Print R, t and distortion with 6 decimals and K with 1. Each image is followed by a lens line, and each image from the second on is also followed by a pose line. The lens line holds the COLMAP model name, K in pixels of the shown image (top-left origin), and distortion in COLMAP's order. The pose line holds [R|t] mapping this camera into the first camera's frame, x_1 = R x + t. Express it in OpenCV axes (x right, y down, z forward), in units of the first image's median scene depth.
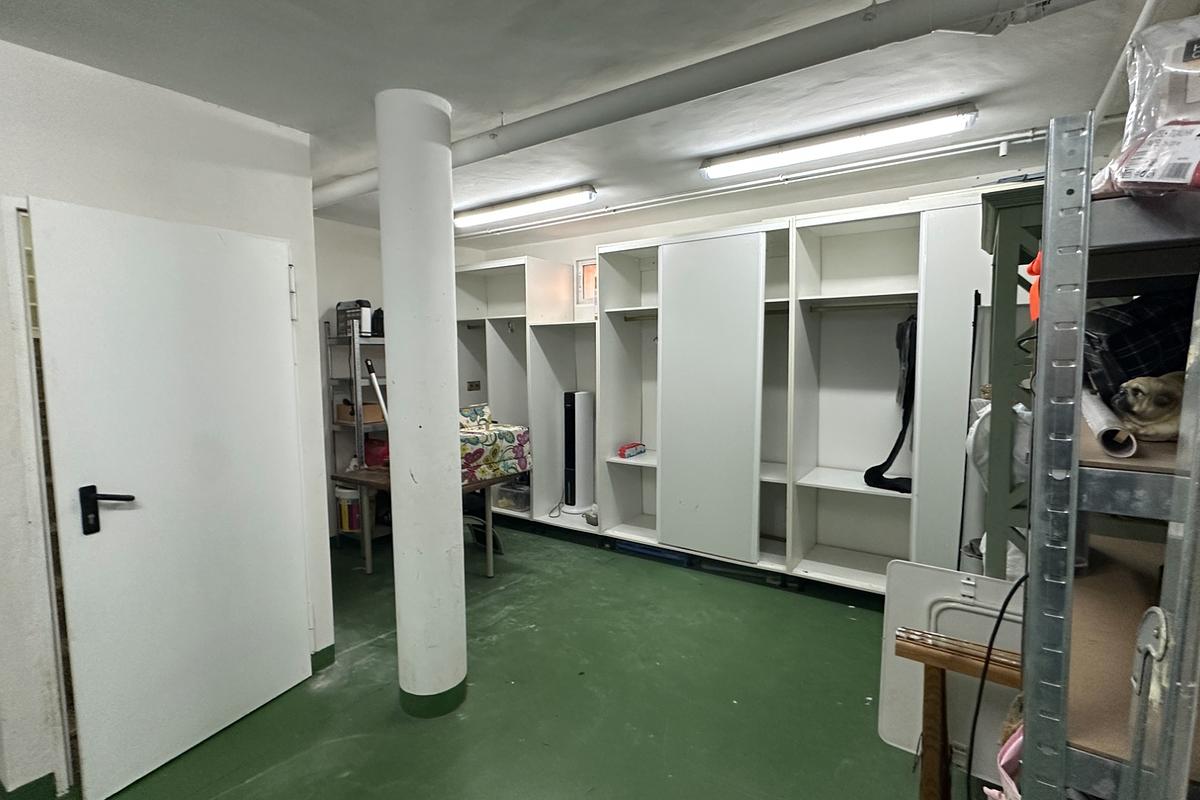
lens RADIAL K [[564.6, 0, 601.0], [0, 564.6, 397.9], [0, 0, 1]] dist [-0.001249, 0.000460]
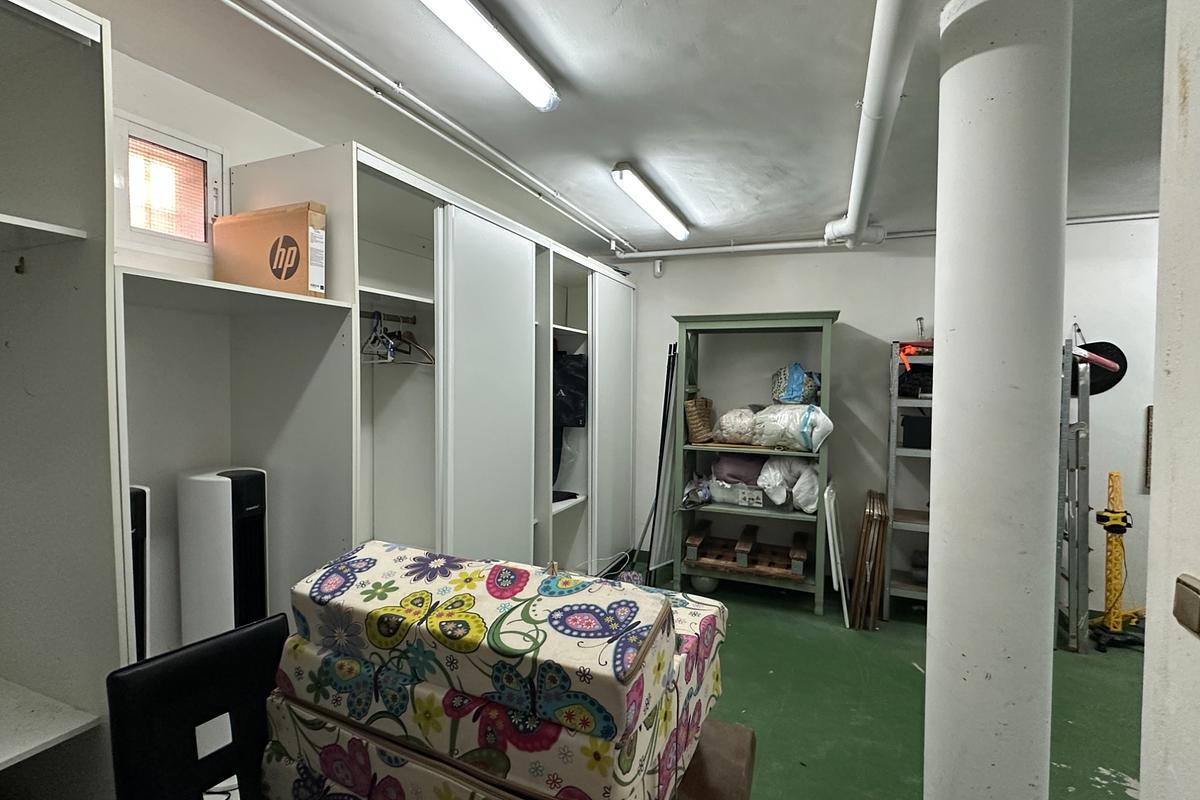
lens RADIAL K [[564.6, 0, 601.0], [0, 564.6, 397.9], [0, 0, 1]] dist [-0.001249, 0.000460]
pose [[-0.216757, -0.032927, 0.975670, -0.557990], [0.068758, 0.996434, 0.048903, -0.079975], [-0.973801, 0.077685, -0.213720, 1.024513]]
